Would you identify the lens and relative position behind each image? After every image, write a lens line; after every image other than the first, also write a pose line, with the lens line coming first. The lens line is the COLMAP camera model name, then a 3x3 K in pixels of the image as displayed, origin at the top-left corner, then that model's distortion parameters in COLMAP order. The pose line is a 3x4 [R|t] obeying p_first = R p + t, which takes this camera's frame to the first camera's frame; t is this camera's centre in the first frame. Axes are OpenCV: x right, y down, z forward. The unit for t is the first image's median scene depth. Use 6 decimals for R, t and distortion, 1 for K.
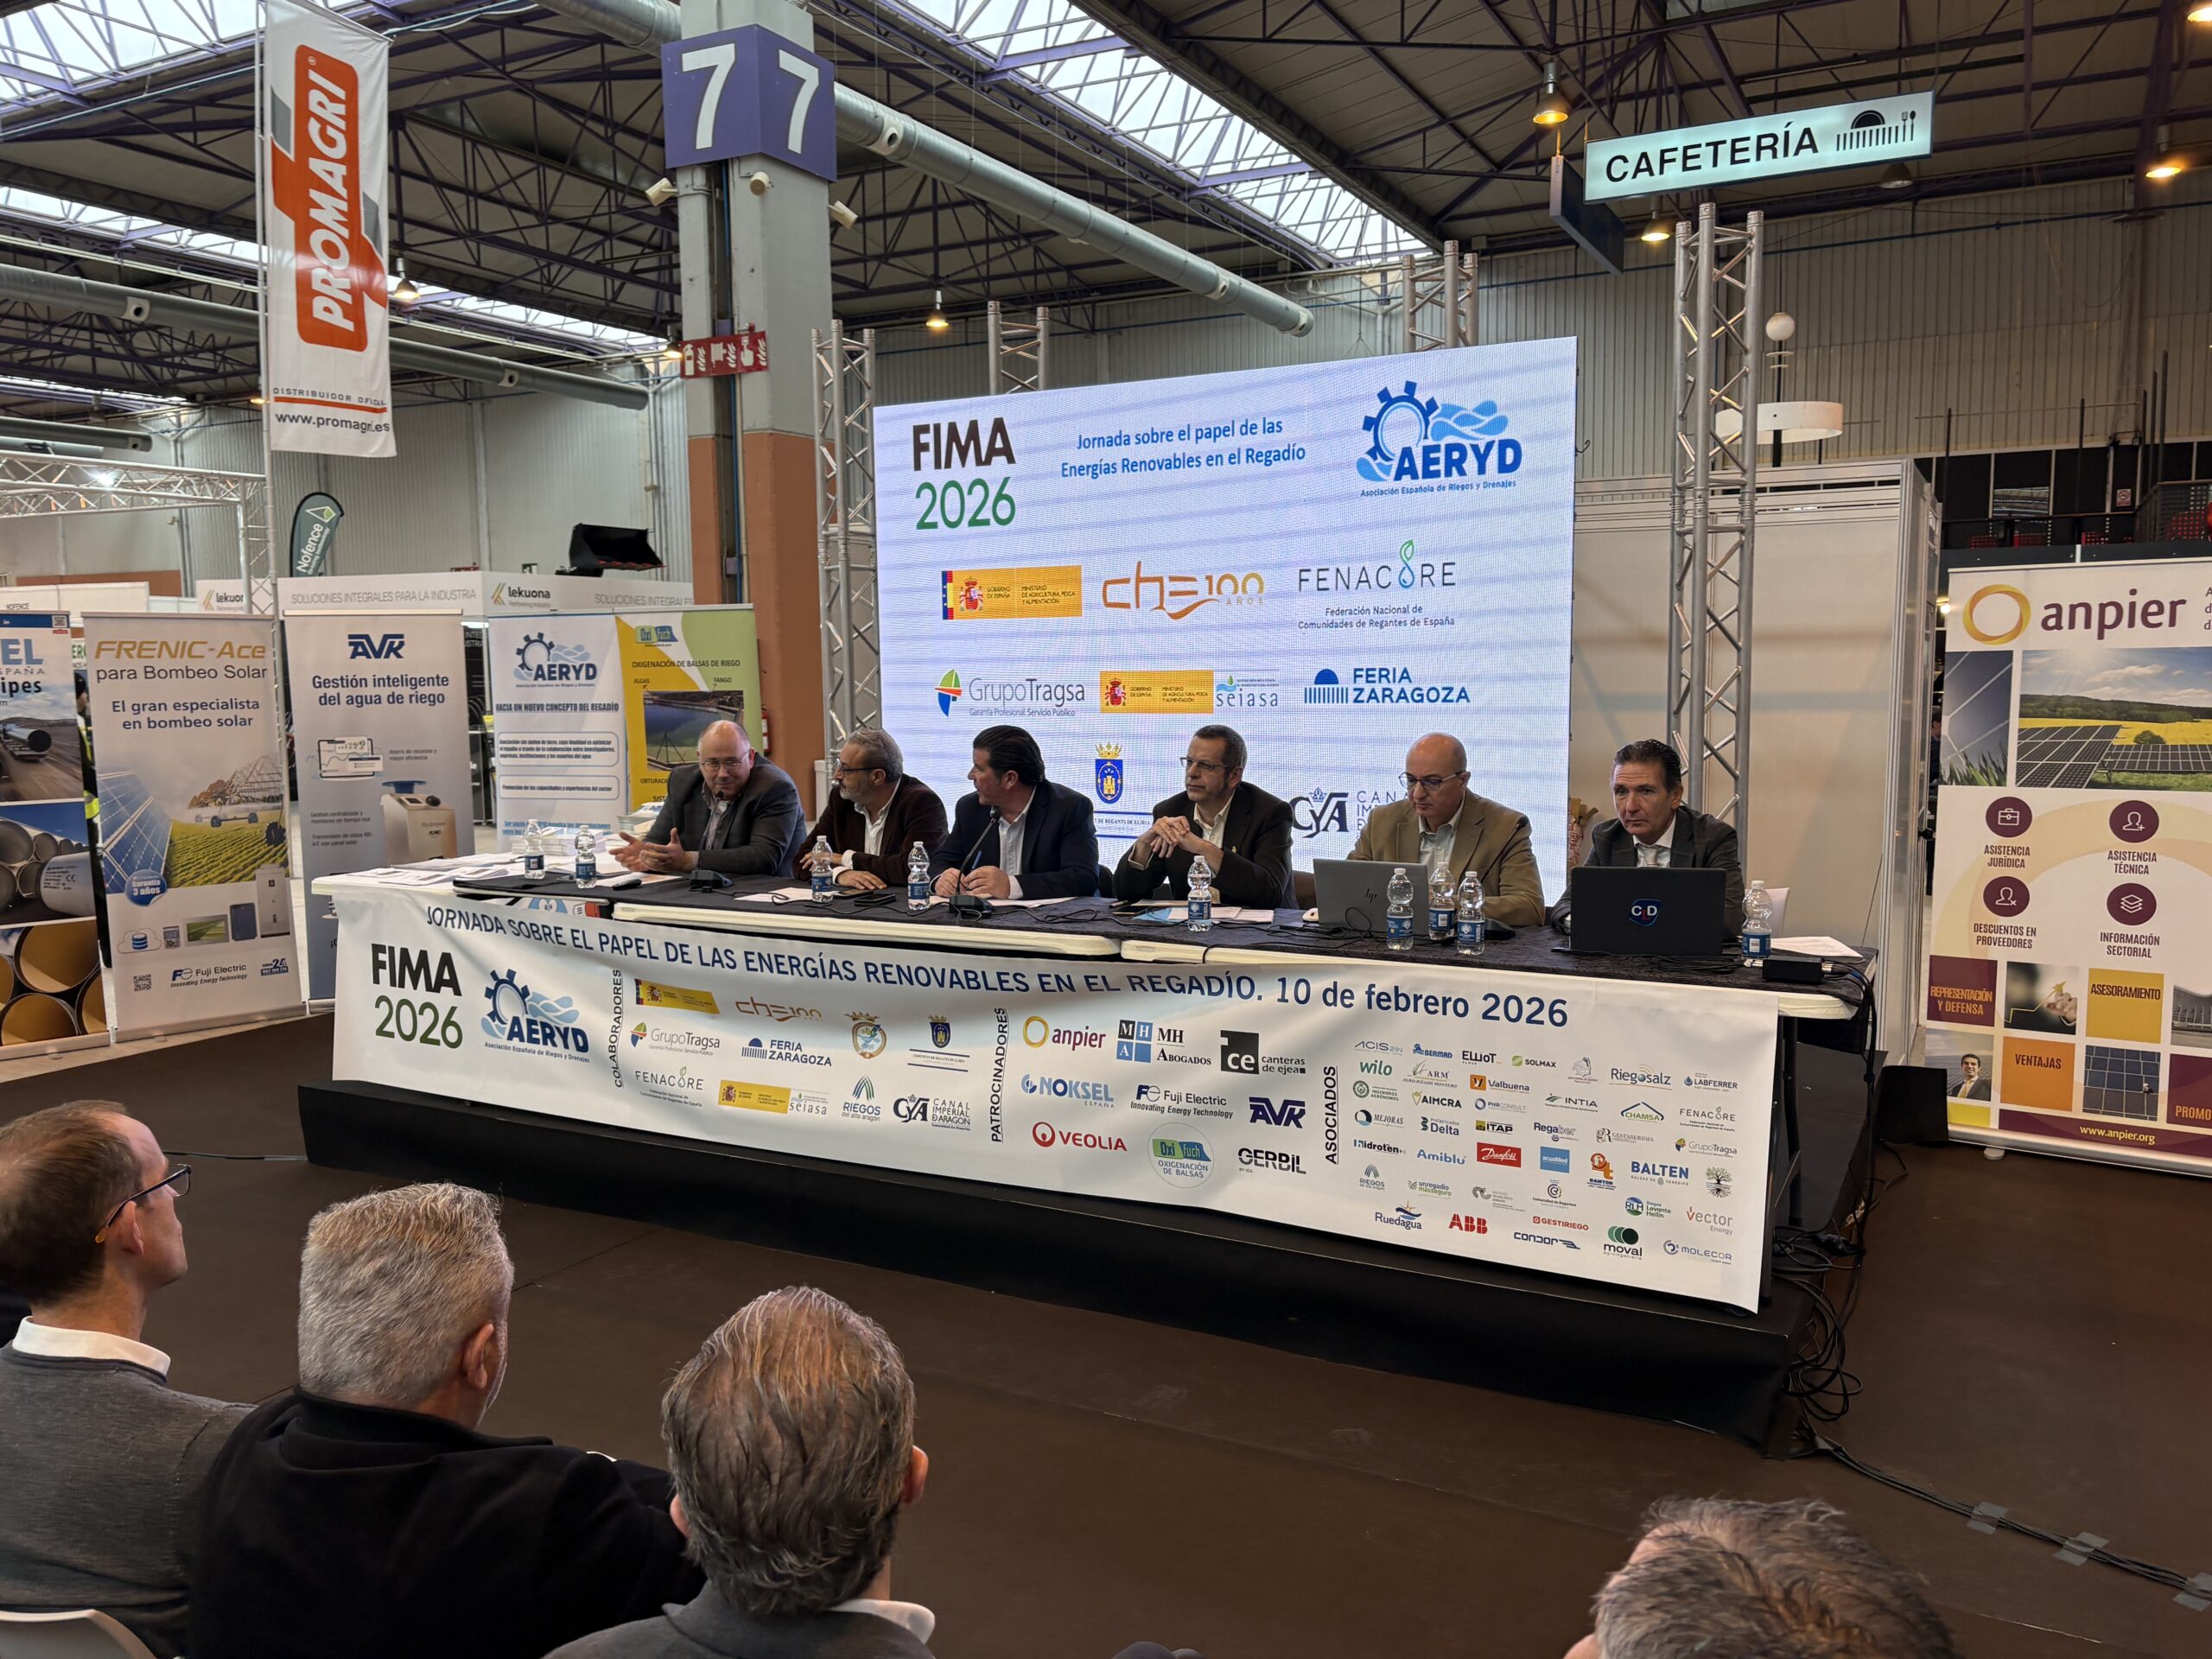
lens RADIAL K [[1686.9, 0, 1121.4], [0, 1686.9, 830.2], [0, 0, 1]] dist [0.052029, -0.053917]
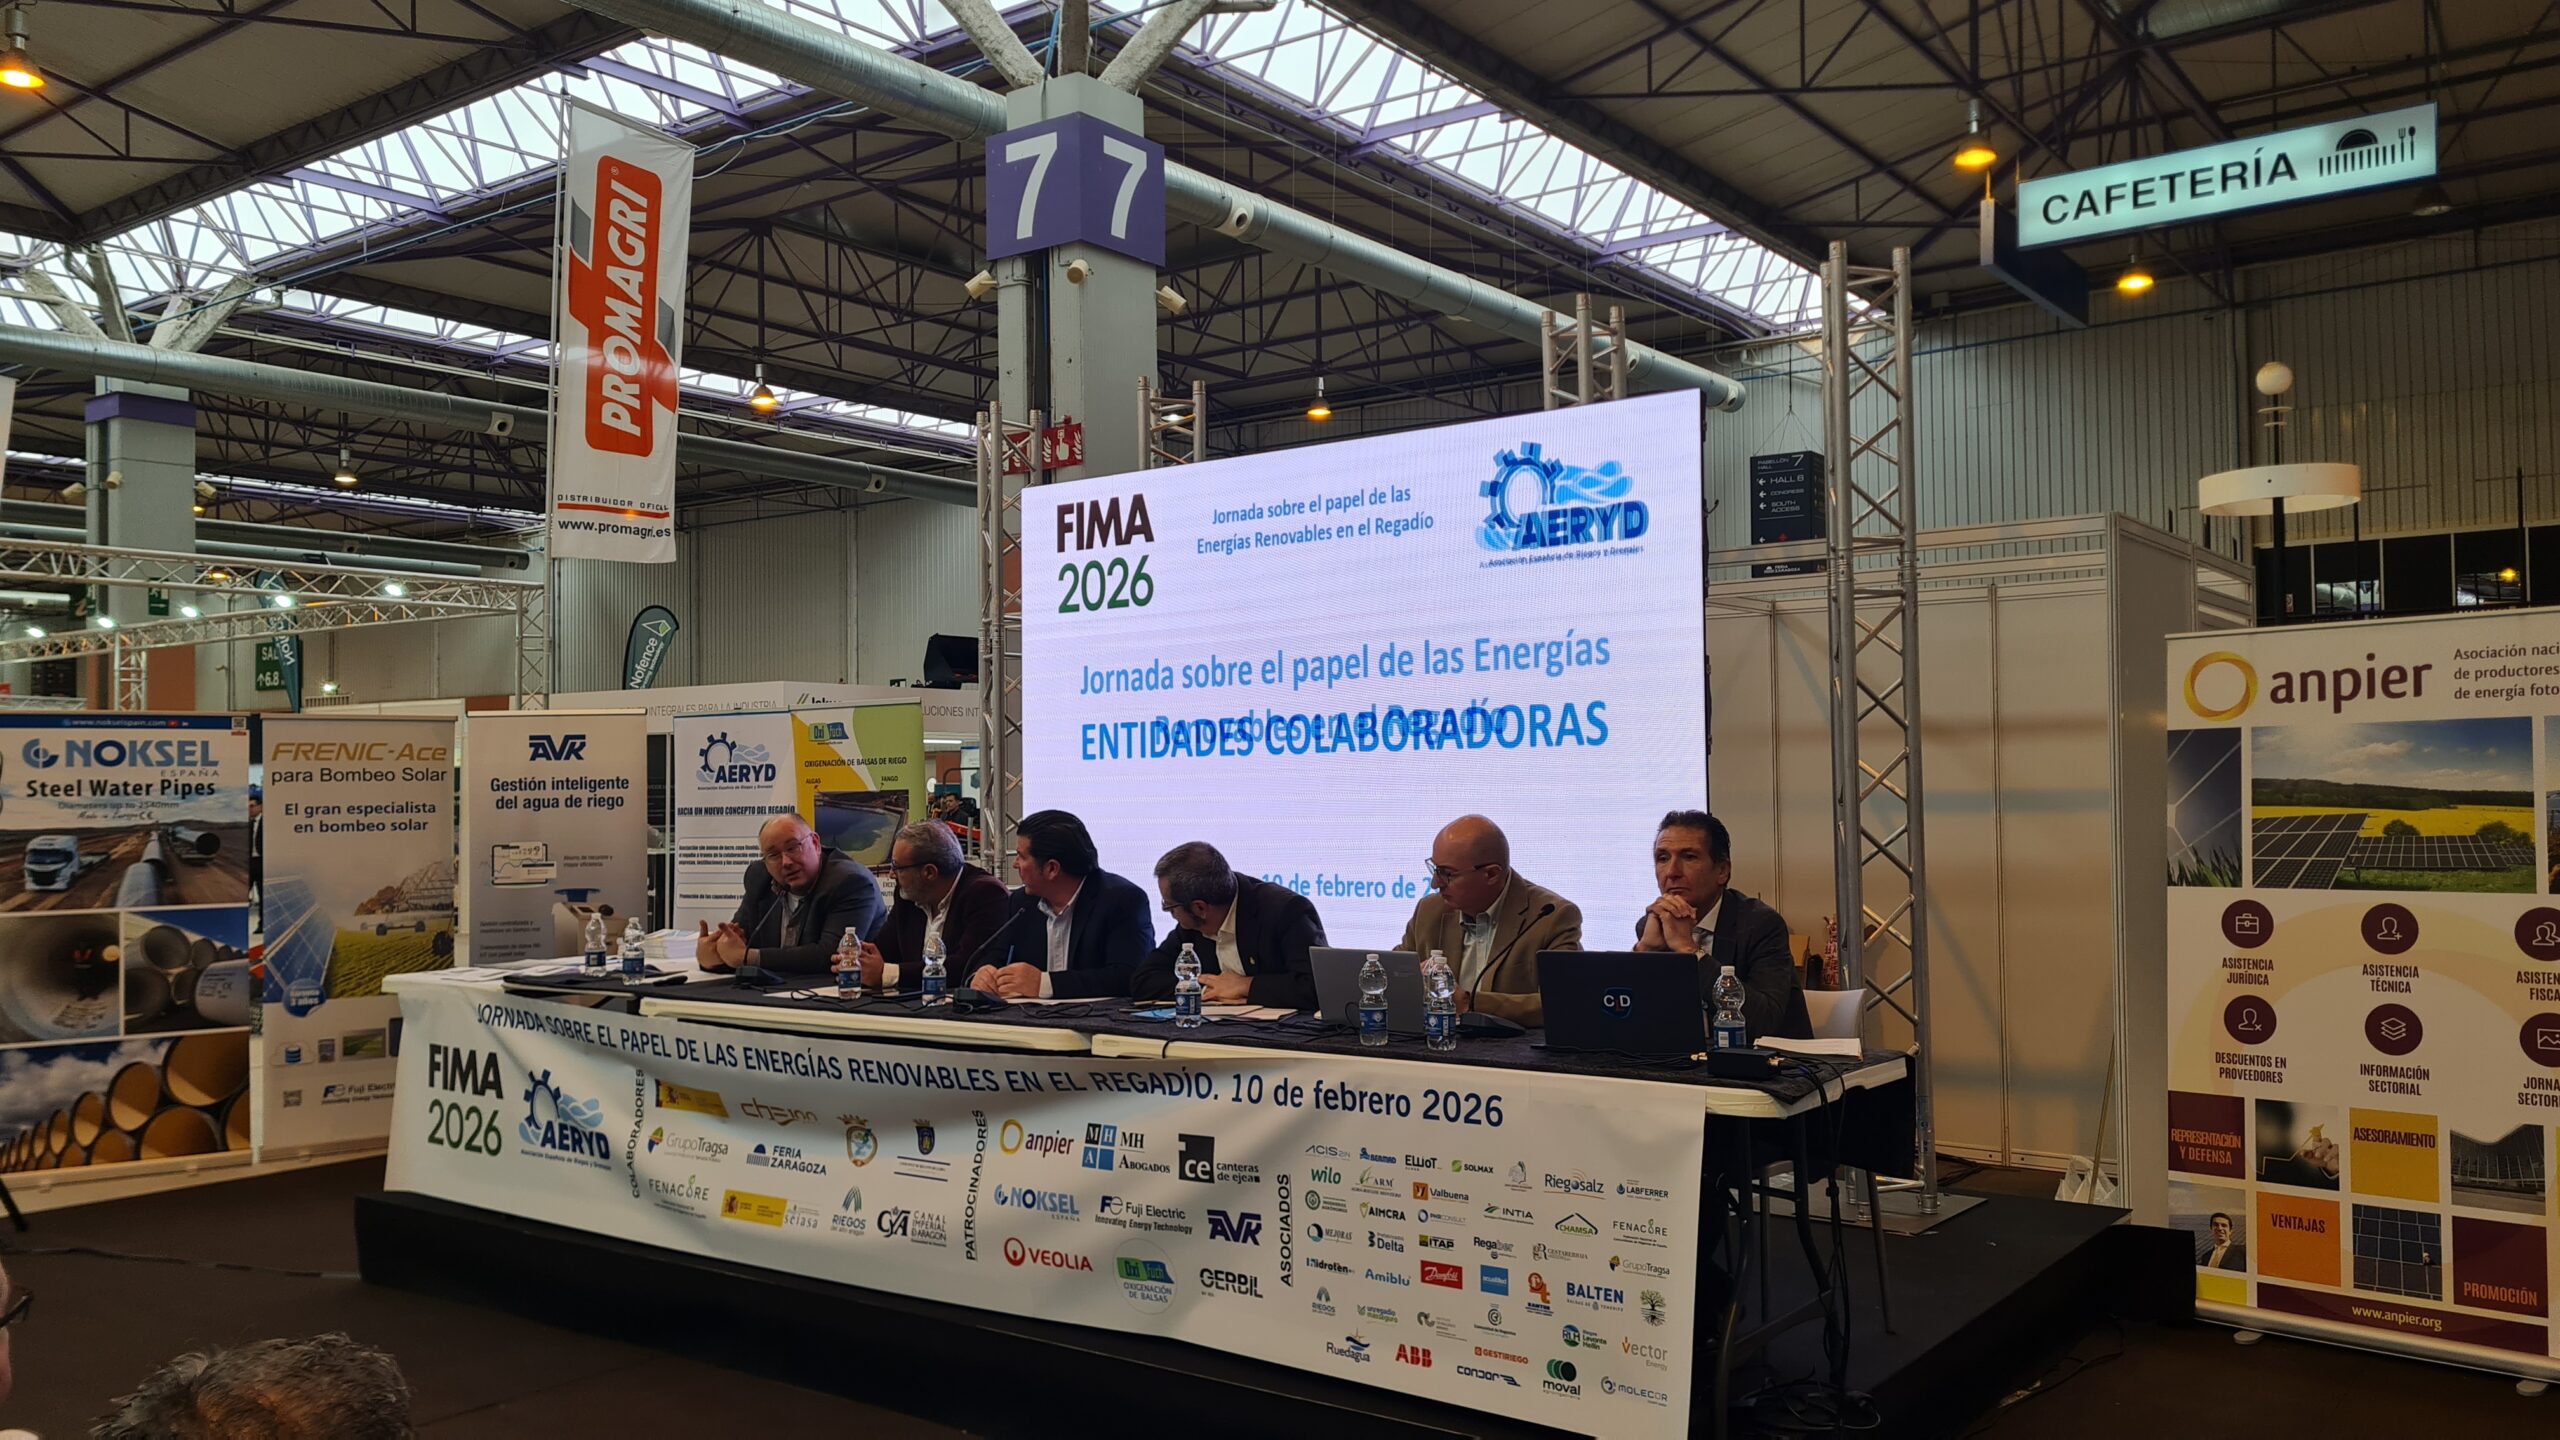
lens RADIAL K [[1942.9, 0, 1301.5], [0, 1942.9, 727.3], [0, 0, 1]] dist [0.073623, -0.052416]
pose [[0.988895, -0.008159, -0.148389, 0.156122], [-0.011155, 0.991600, -0.128864, 0.020339], [0.148194, 0.129089, 0.980497, -0.027588]]
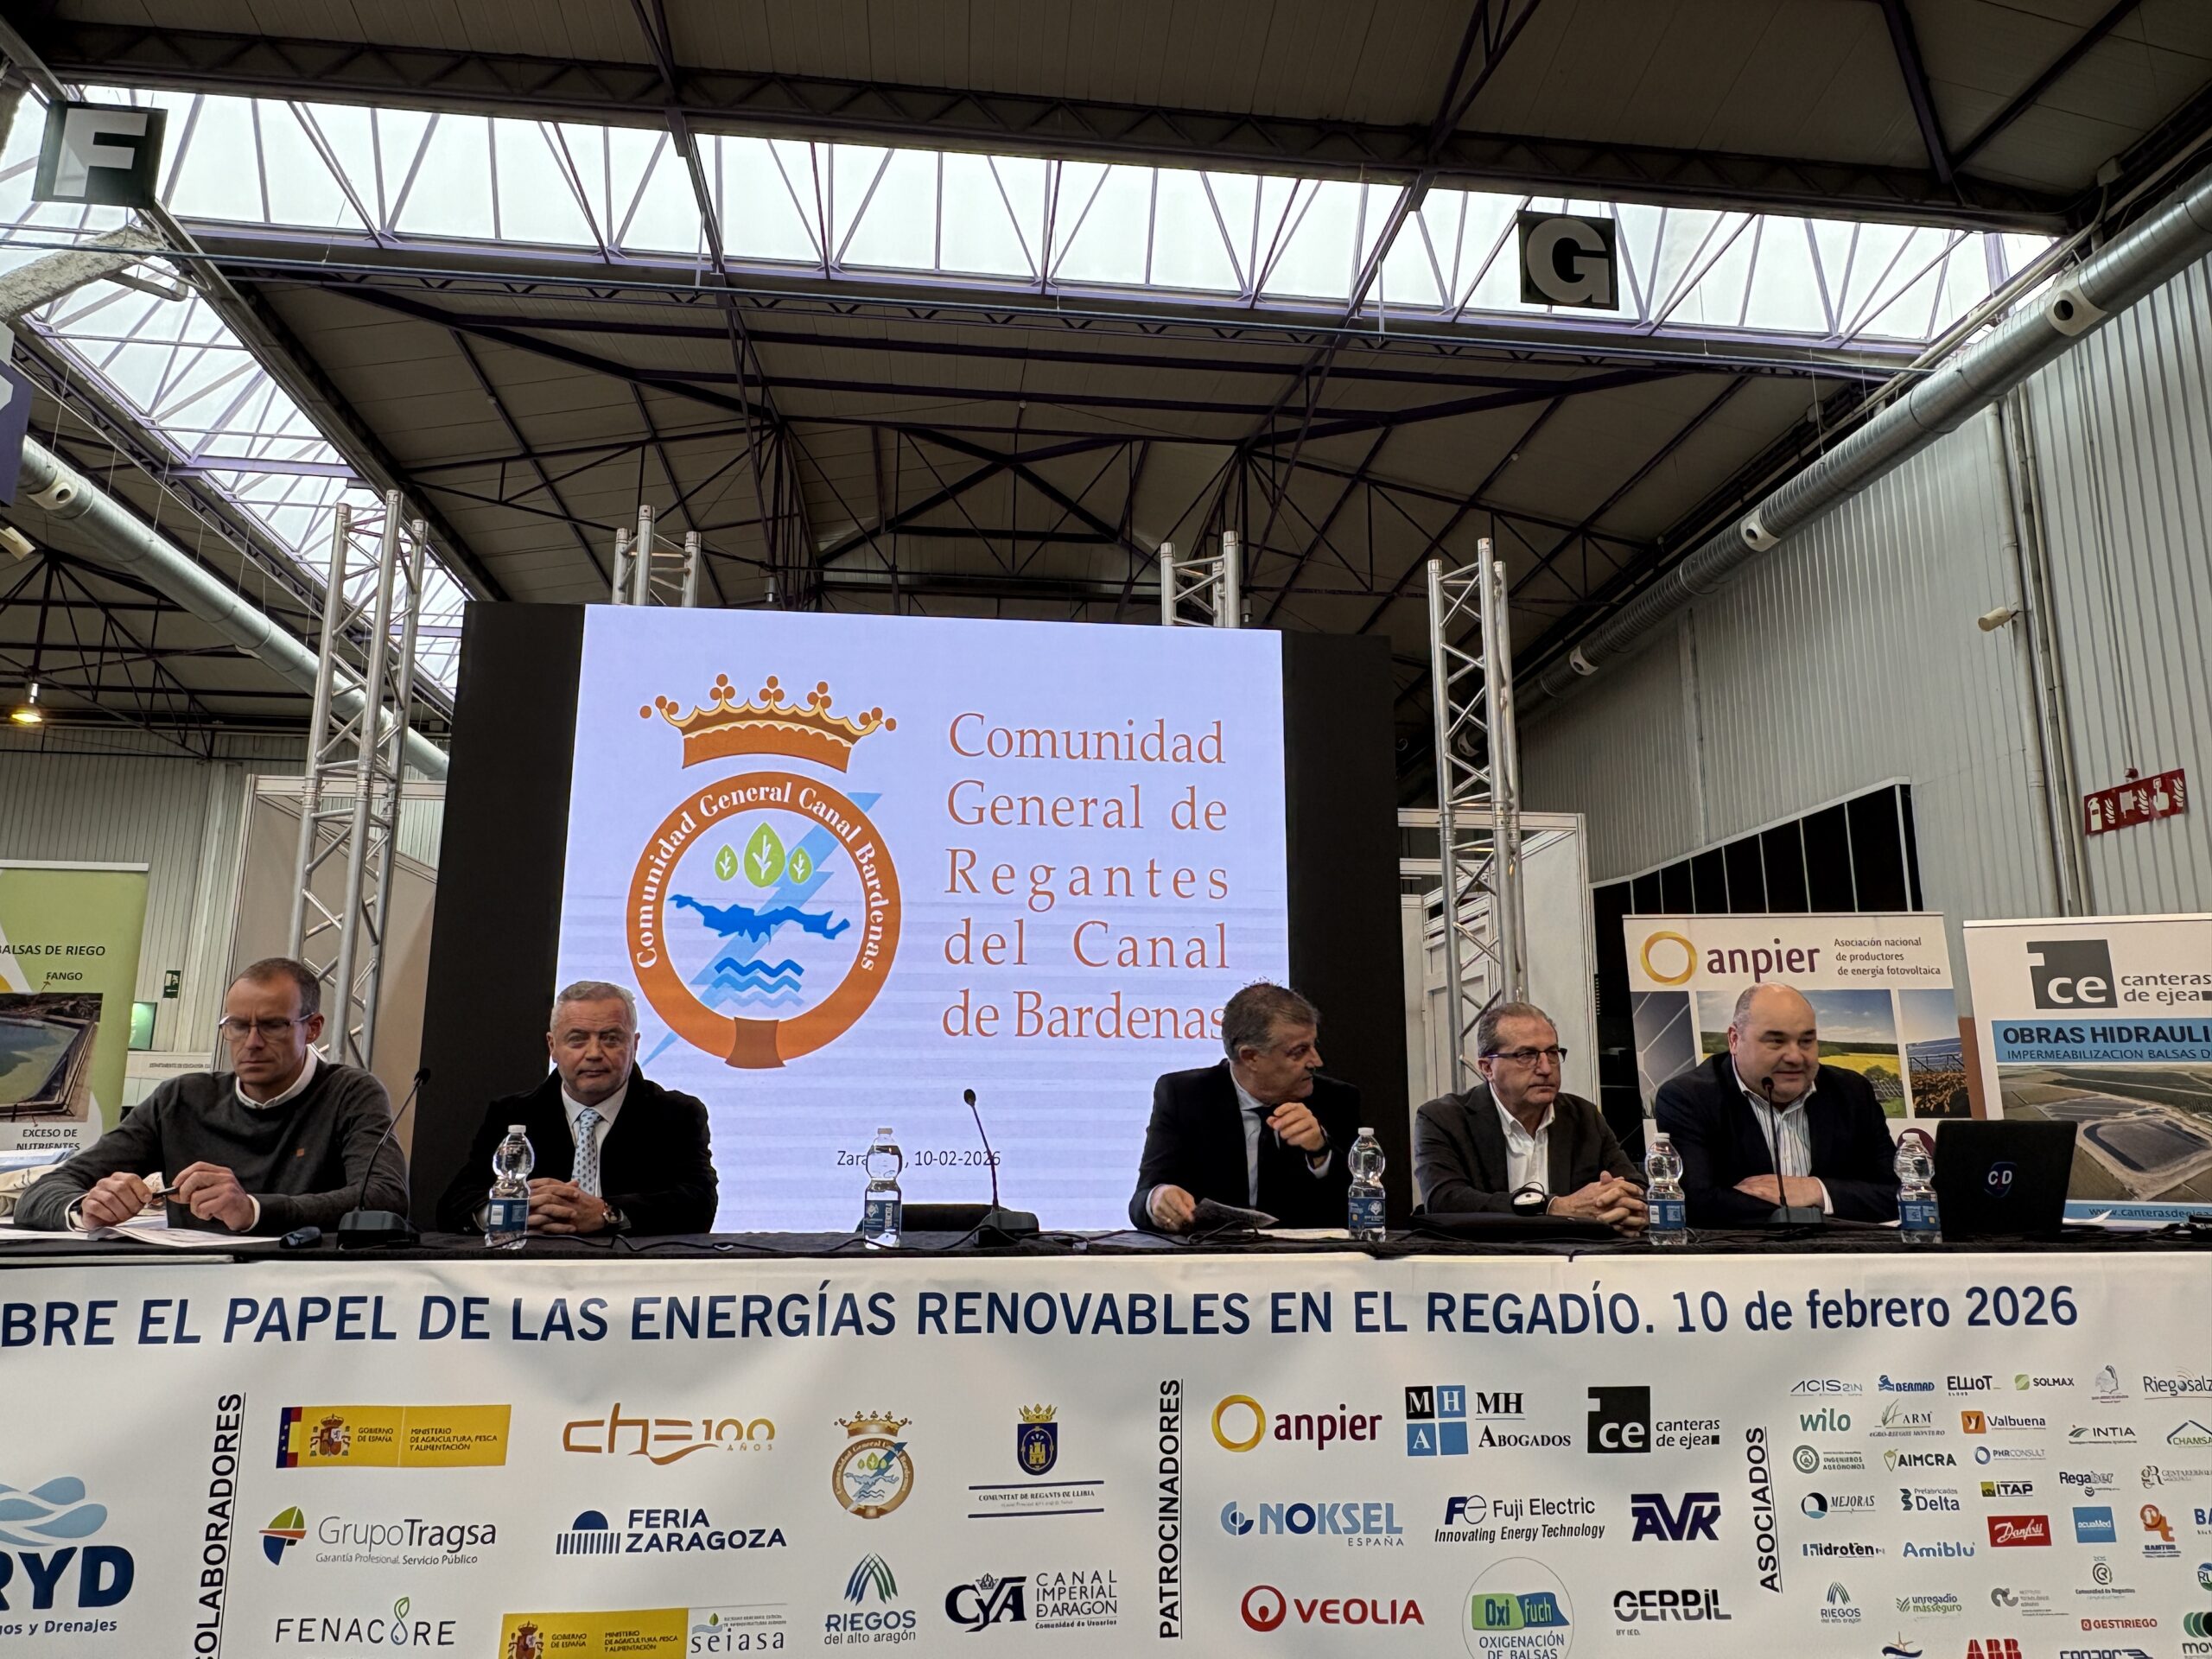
lens RADIAL K [[1477.3, 0, 1113.1], [0, 1477.3, 836.2], [0, 0, 1]] dist [0.002770, 0.000642]
pose [[0.827842, 0.124924, 0.546874, -0.230433], [0.043179, 0.957805, -0.284157, 0.038698], [-0.559297, 0.258850, 0.787517, 0.336360]]
